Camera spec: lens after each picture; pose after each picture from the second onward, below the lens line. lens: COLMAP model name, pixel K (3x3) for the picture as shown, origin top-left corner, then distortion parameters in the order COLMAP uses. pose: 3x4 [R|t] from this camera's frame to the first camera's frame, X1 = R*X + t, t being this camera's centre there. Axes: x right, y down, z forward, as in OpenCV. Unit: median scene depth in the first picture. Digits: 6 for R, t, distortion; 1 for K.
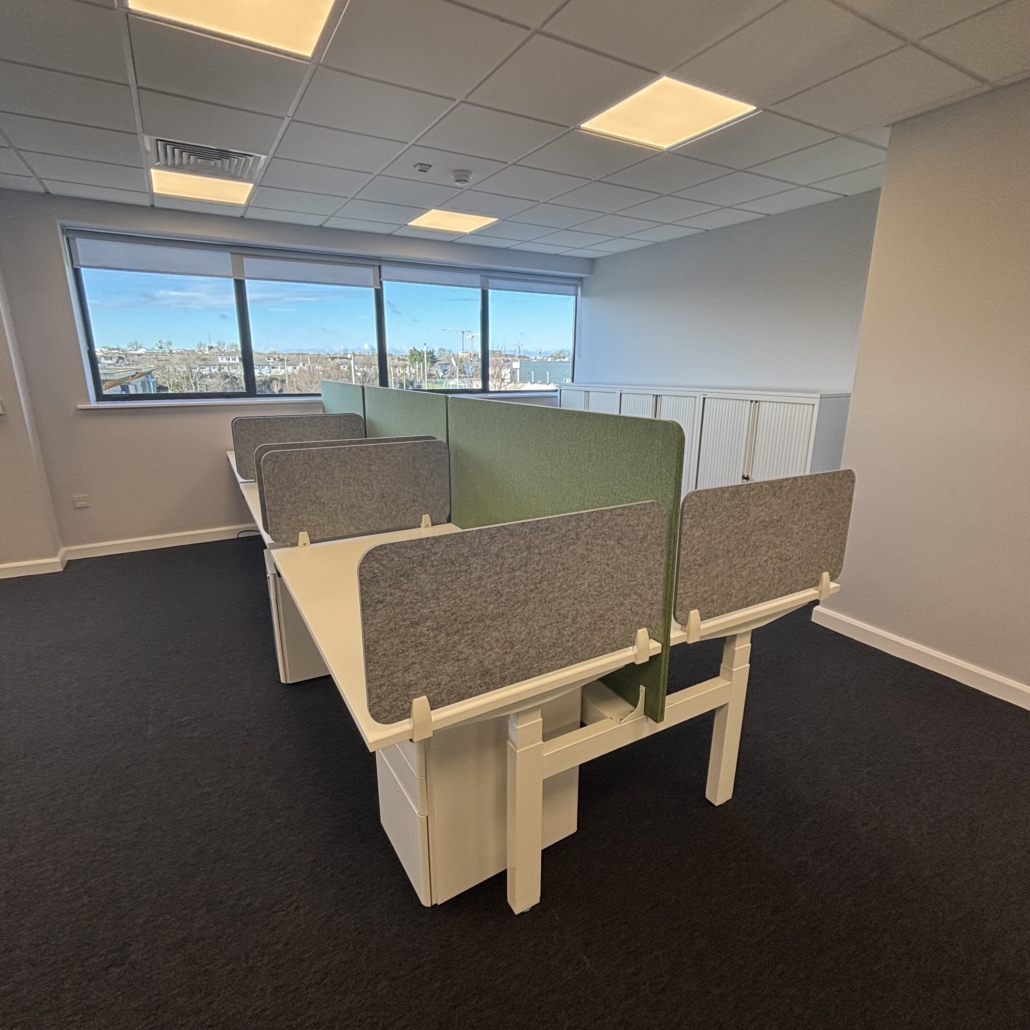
lens RADIAL K [[560.1, 0, 516.9], [0, 560.1, 514.2], [0, 0, 1]] dist [0.000155, 0.001591]
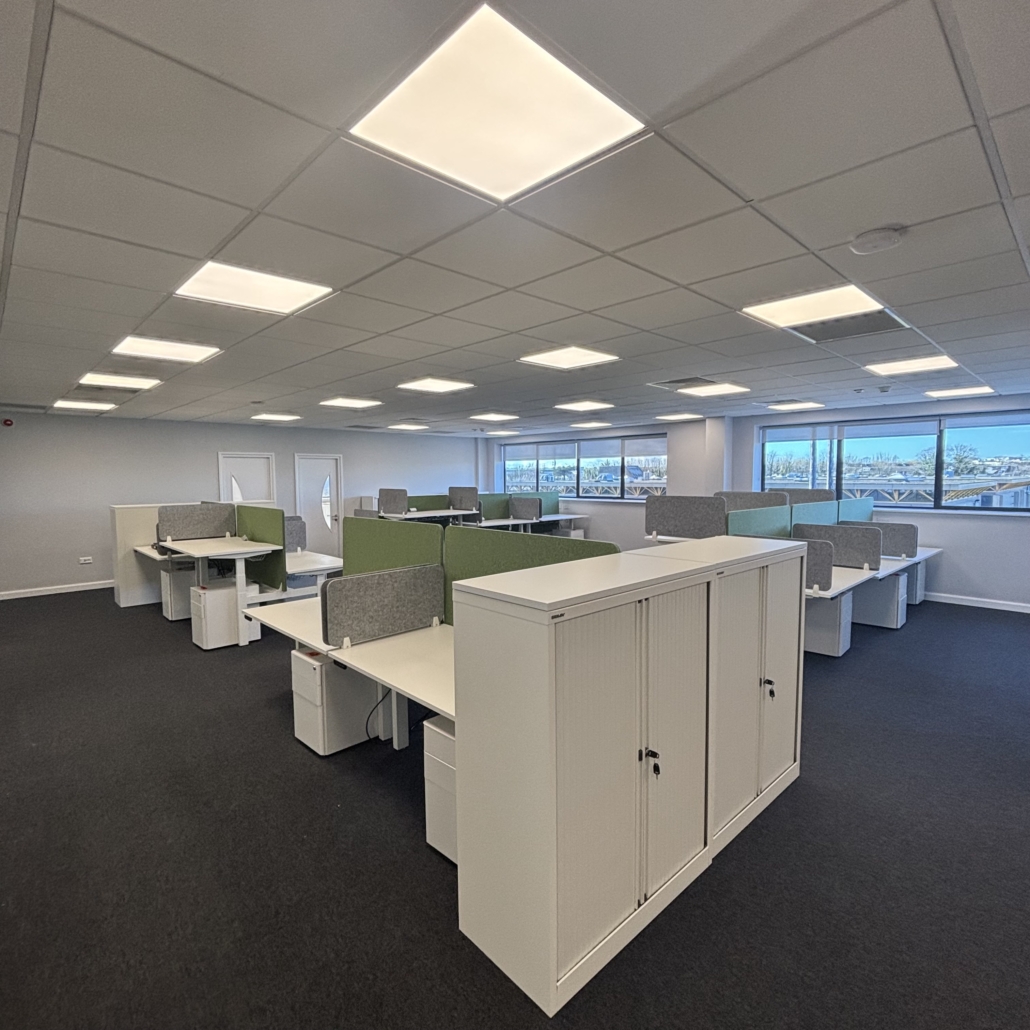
lens RADIAL K [[560.1, 0, 516.9], [0, 560.1, 514.2], [0, 0, 1]] dist [0.000155, 0.001591]
pose [[0.237947, 0.062555, -0.969262, 1.996640], [-0.244577, 0.969626, 0.002537, 0.094522], [0.939981, 0.236456, 0.246019, -0.642758]]
